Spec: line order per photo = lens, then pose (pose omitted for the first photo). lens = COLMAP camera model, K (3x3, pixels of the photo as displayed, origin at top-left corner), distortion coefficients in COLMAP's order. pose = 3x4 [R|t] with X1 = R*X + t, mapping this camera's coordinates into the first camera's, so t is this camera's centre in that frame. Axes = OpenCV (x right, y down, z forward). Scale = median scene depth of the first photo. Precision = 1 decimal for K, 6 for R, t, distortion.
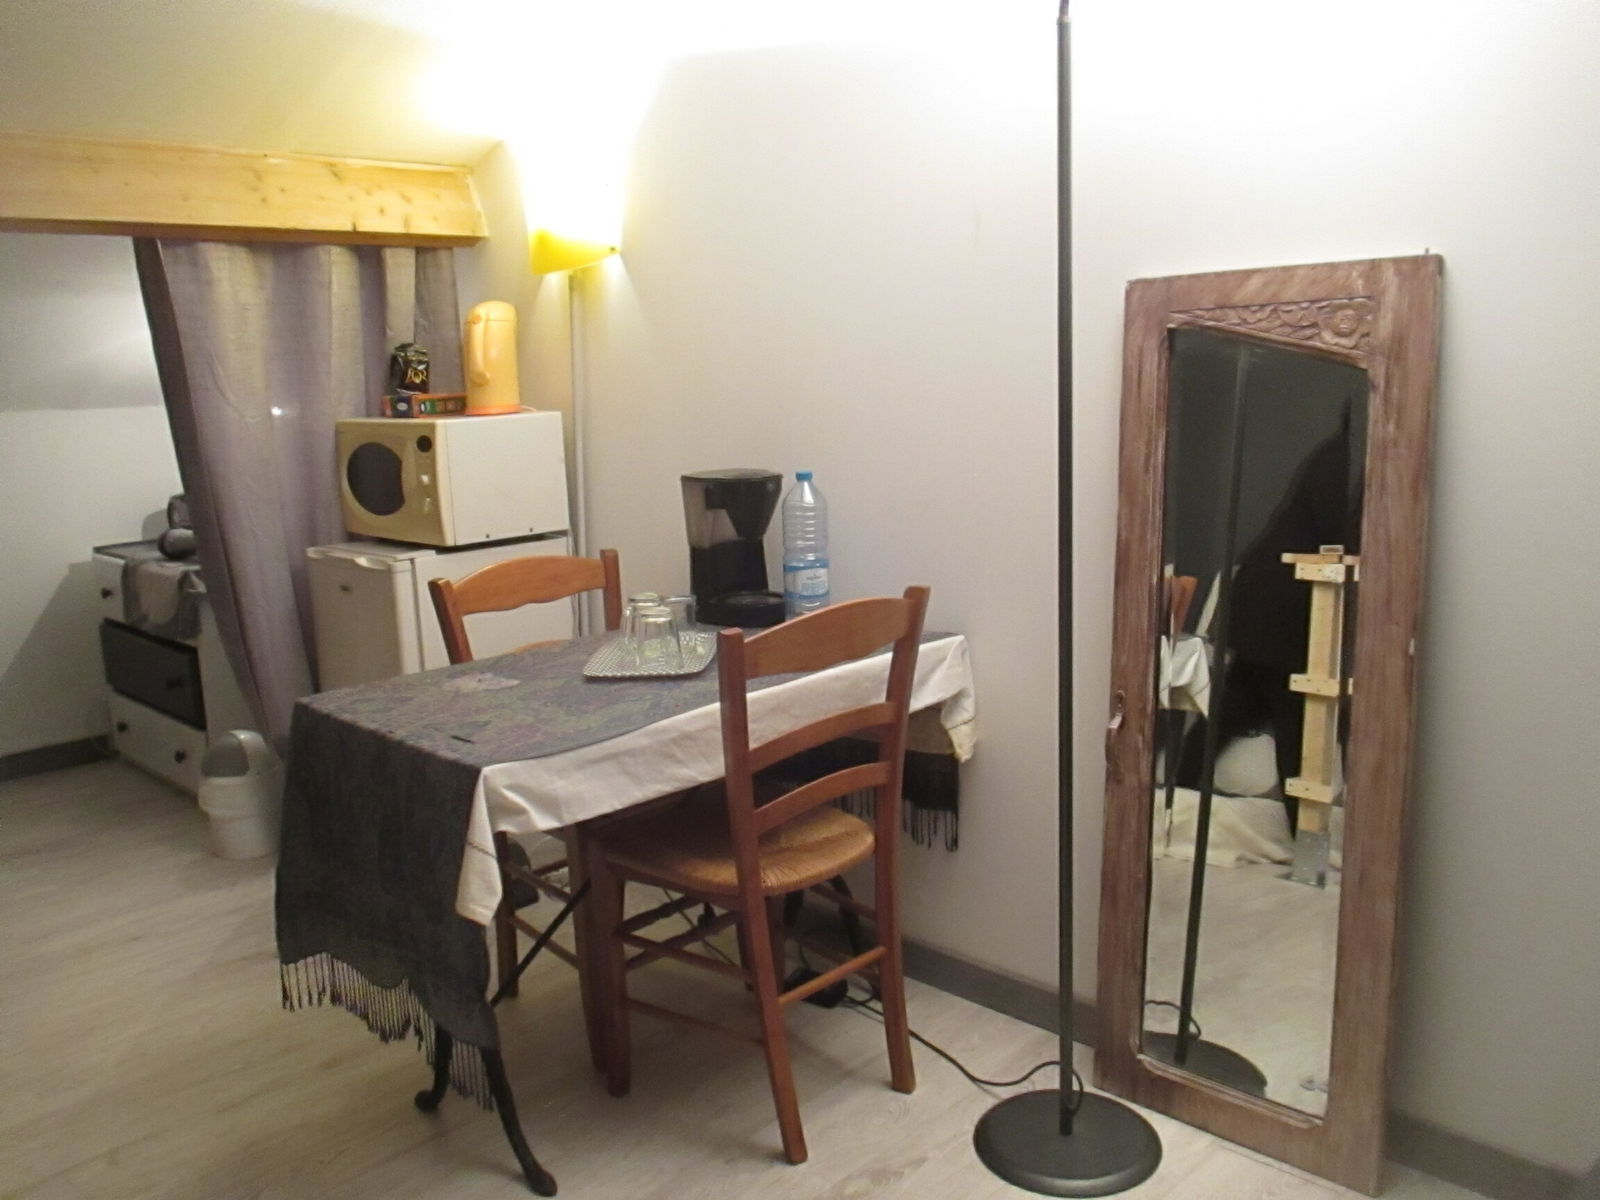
lens RADIAL K [[1323.6, 0, 800.0], [0, 1323.6, 600.0], [0, 0, 1]] dist [-0.005143, -0.005084]
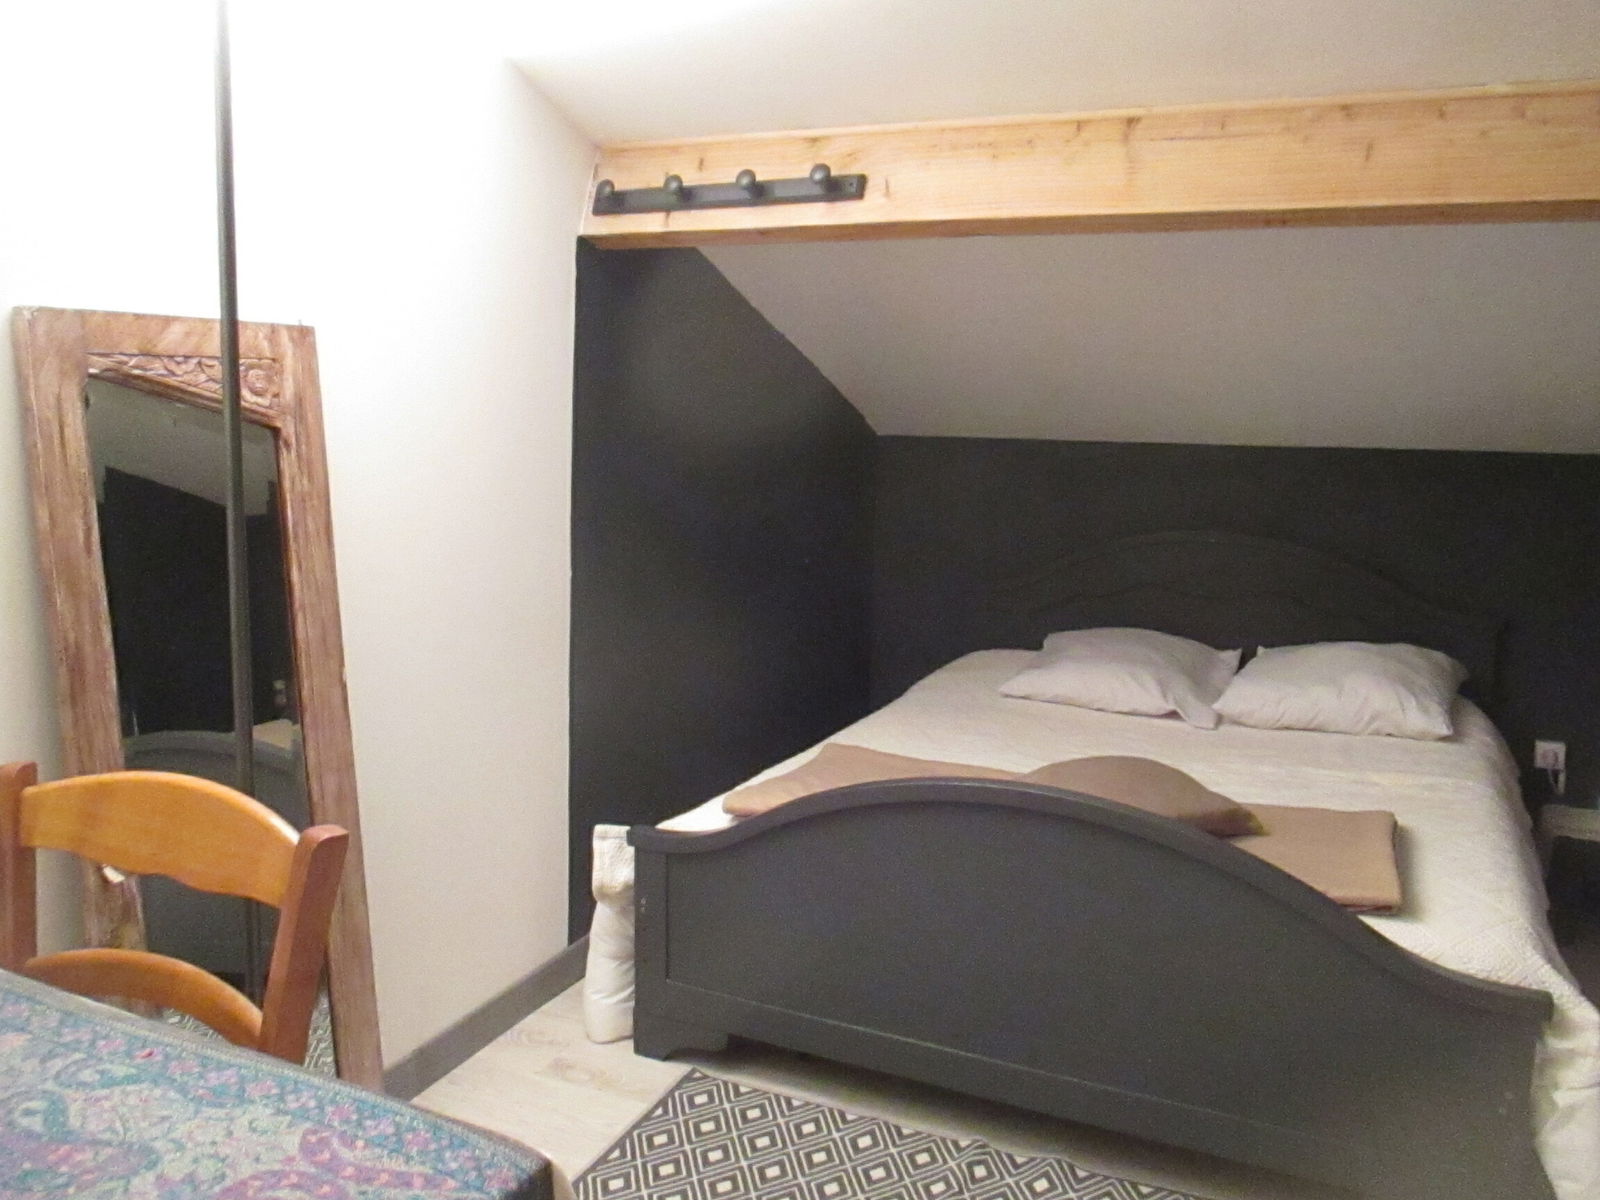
lens RADIAL K [[1323.6, 0, 800.0], [0, 1323.6, 600.0], [0, 0, 1]] dist [-0.005143, -0.005084]
pose [[-0.329256, -0.113312, 0.937417, -0.668151], [0.153047, 0.973242, 0.171398, -0.150134], [-0.931755, 0.199903, -0.303104, 0.911992]]
